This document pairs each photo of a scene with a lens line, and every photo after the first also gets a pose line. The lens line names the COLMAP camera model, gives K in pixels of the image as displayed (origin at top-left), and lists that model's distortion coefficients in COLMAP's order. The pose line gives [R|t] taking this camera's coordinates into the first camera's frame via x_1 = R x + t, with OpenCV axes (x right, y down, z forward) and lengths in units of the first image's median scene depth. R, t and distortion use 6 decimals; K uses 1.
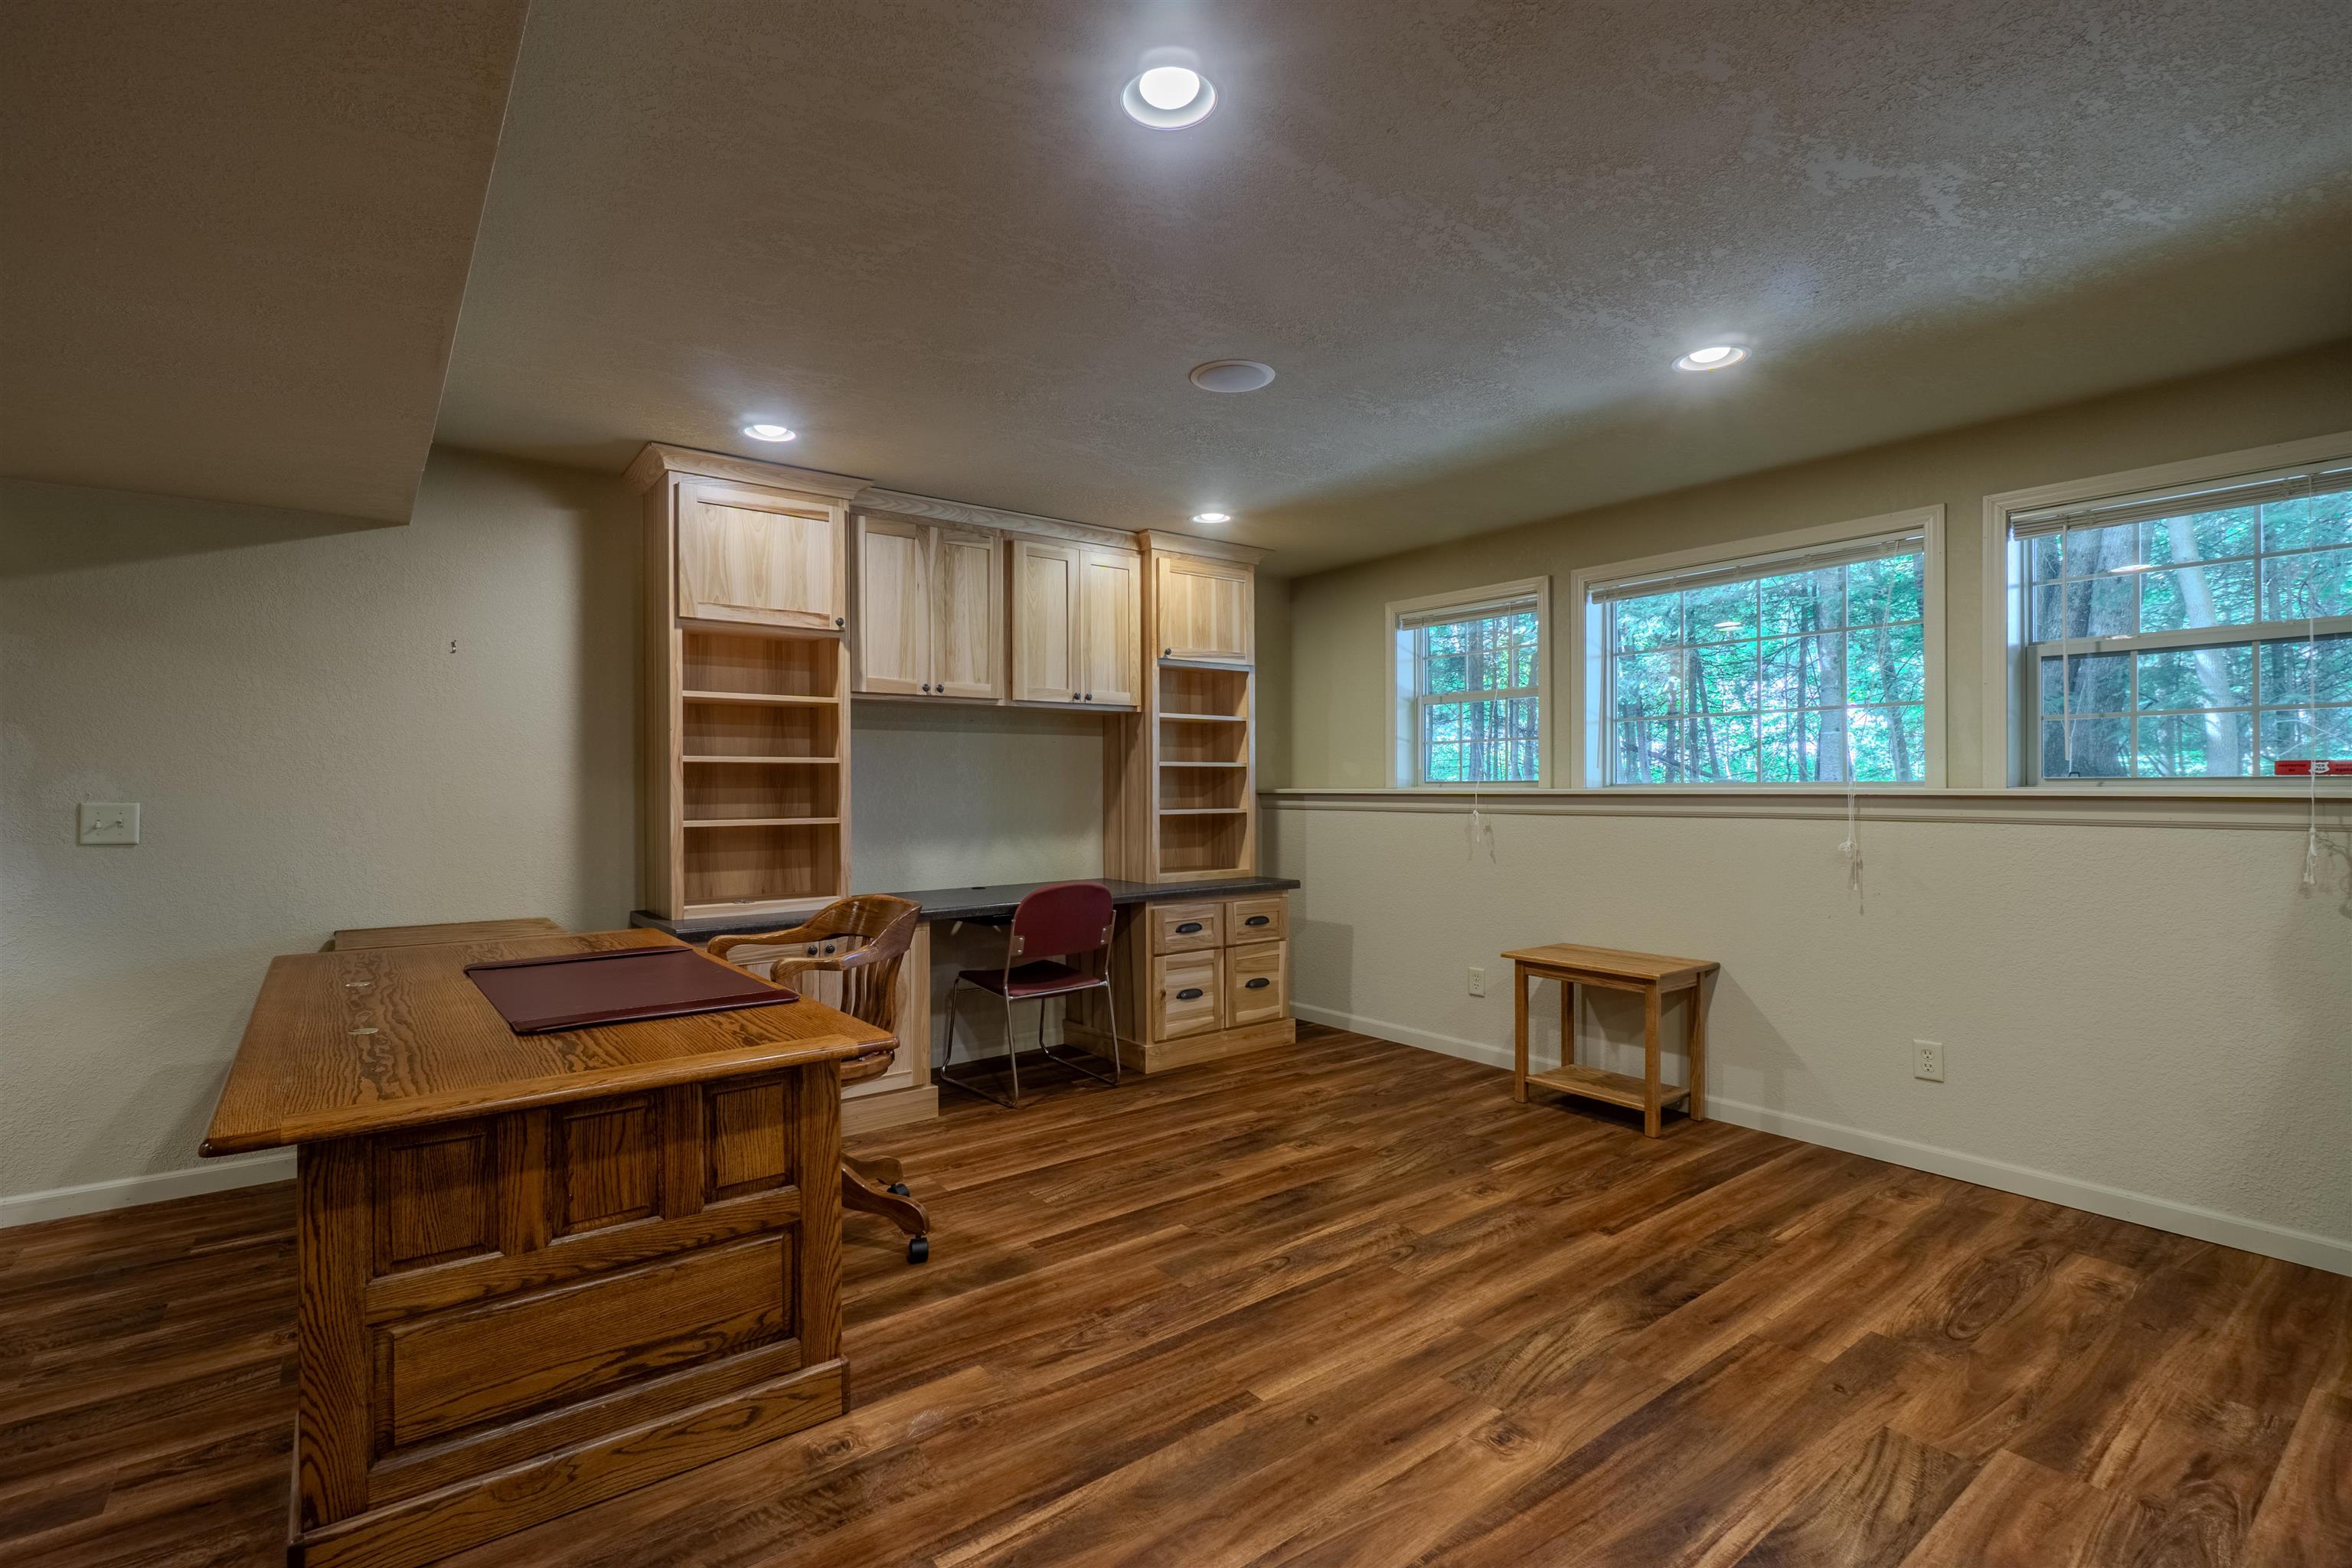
lens RADIAL K [[1039.5, 0, 1160.8], [0, 1039.5, 794.2], [0, 0, 1]] dist [-0.009003, 0.001572]
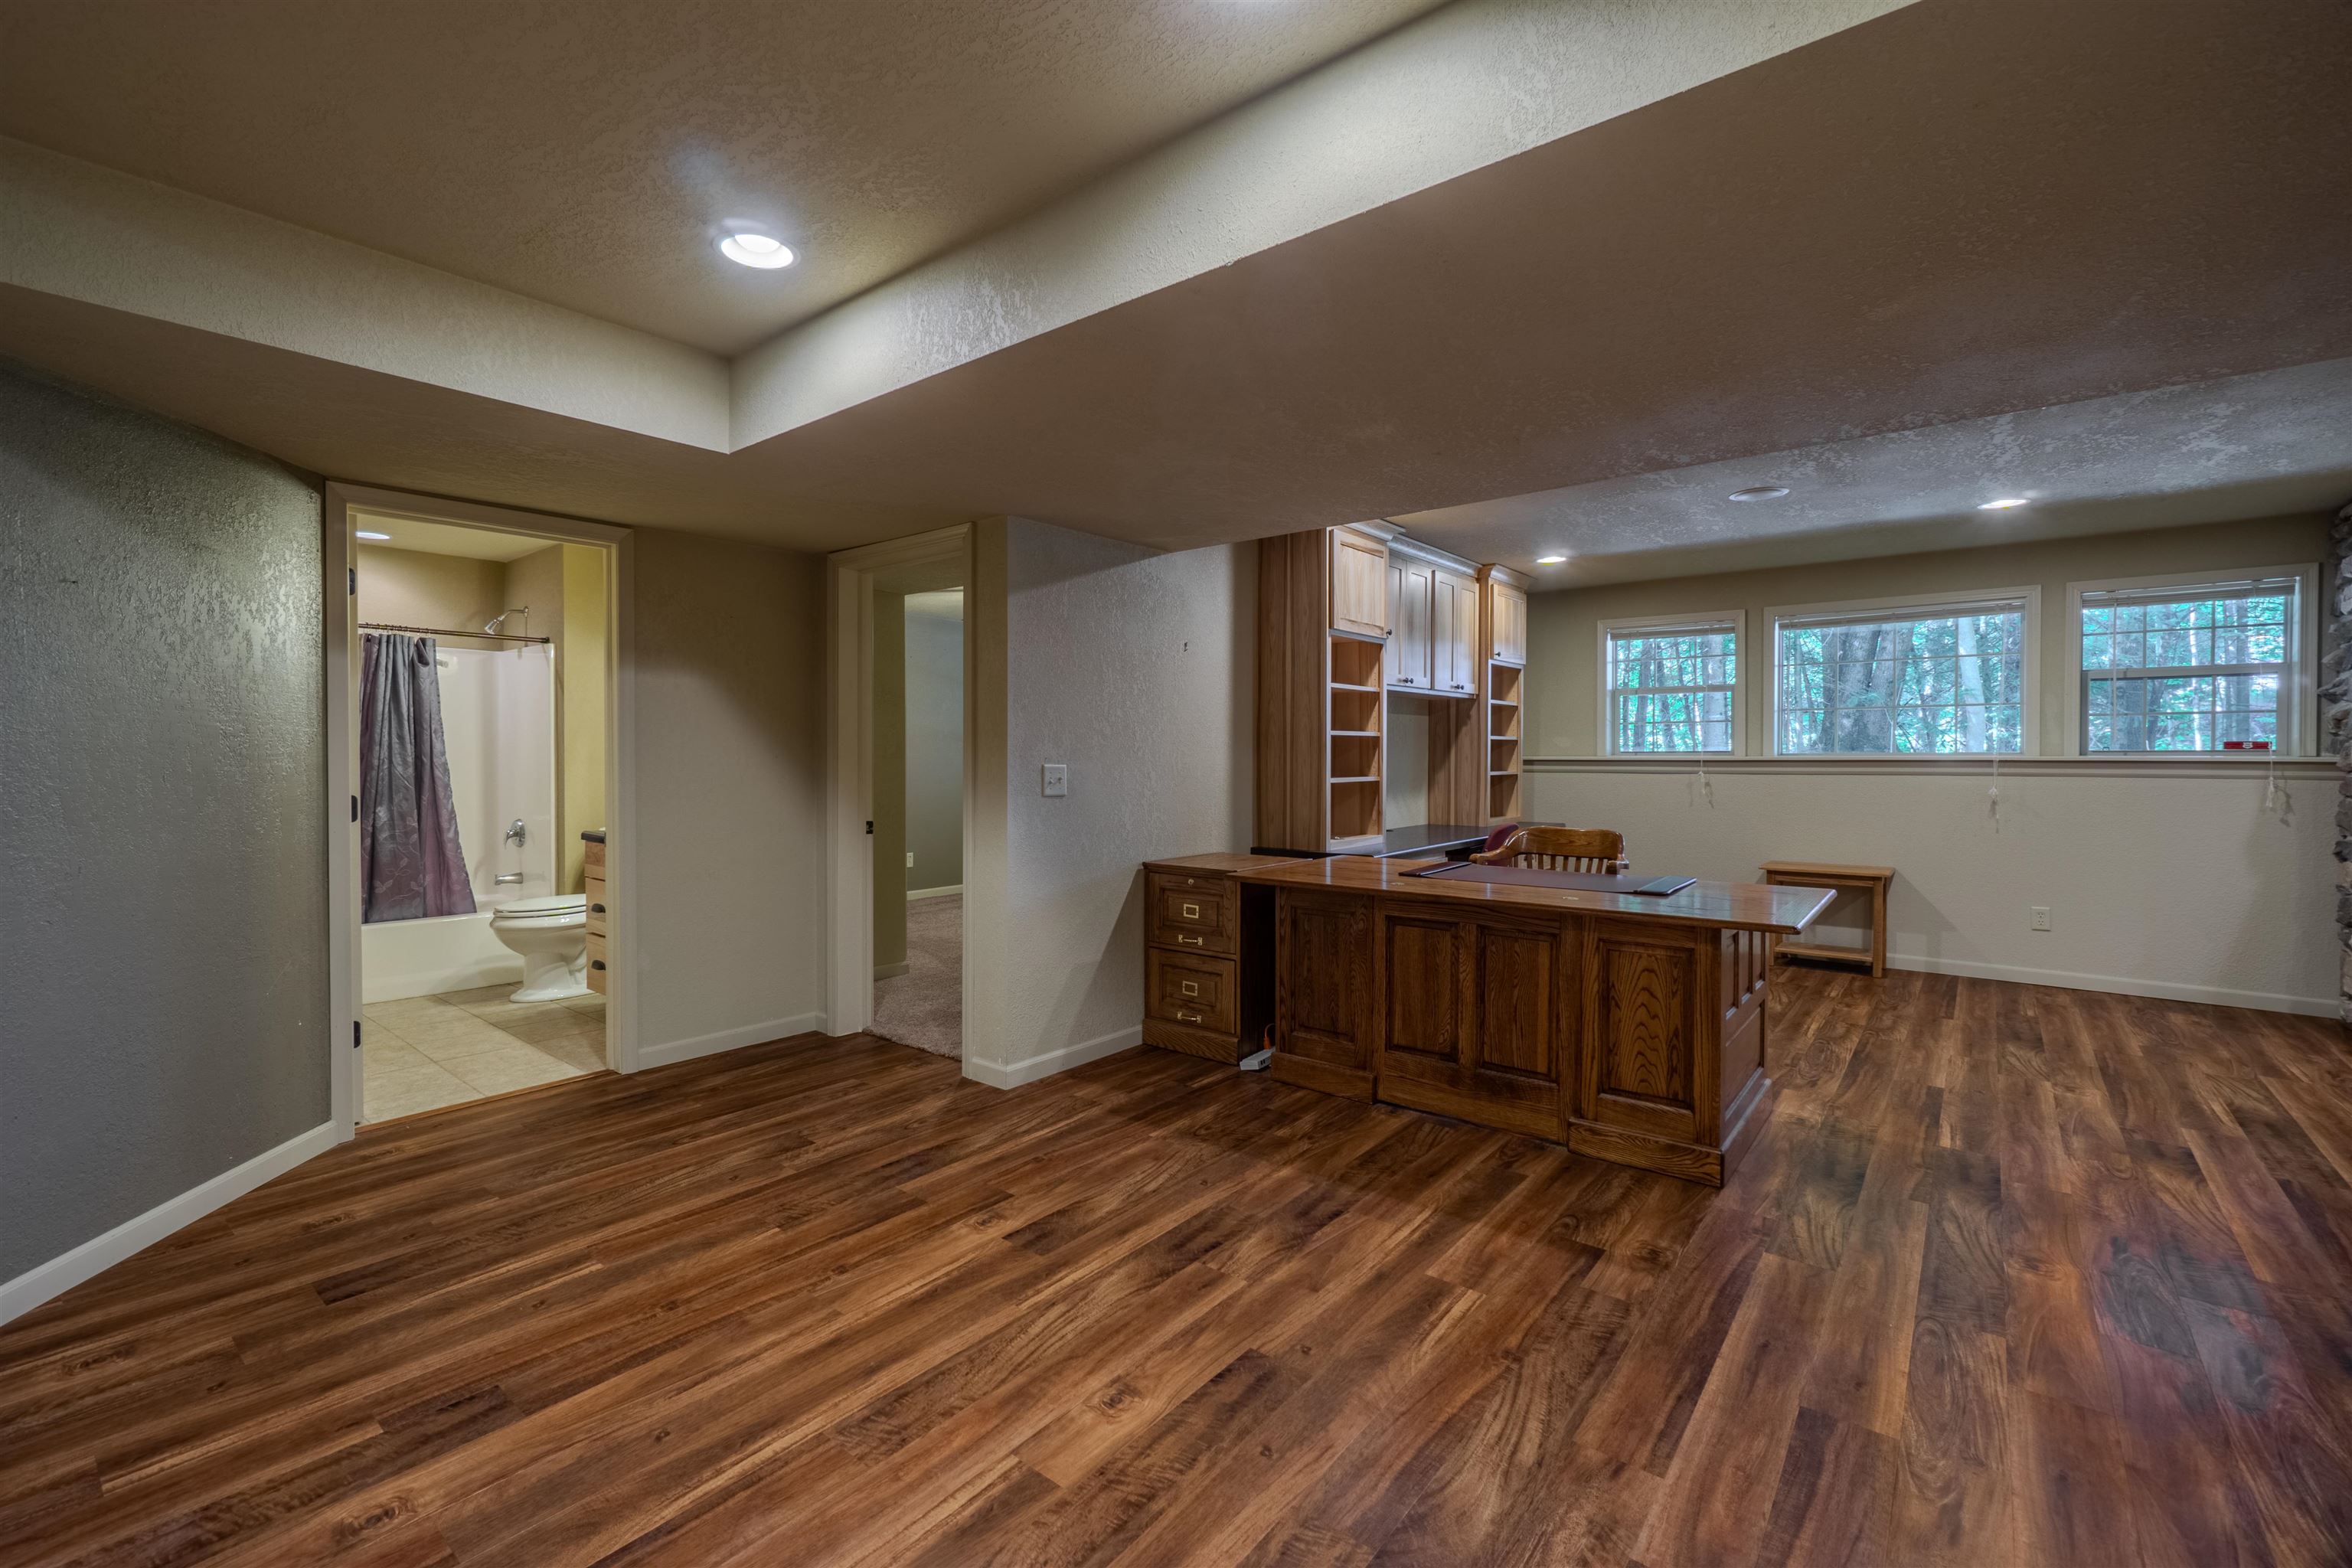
lens RADIAL K [[1039.5, 0, 1120.9], [0, 1039.5, 770.3], [0, 0, 1]] dist [-0.009003, 0.001572]
pose [[0.971478, -0.001164, 0.237127, -1.065176], [-0.000662, 0.999971, 0.007621, 0.004603], [-0.237129, -0.007561, 0.971449, -0.262613]]
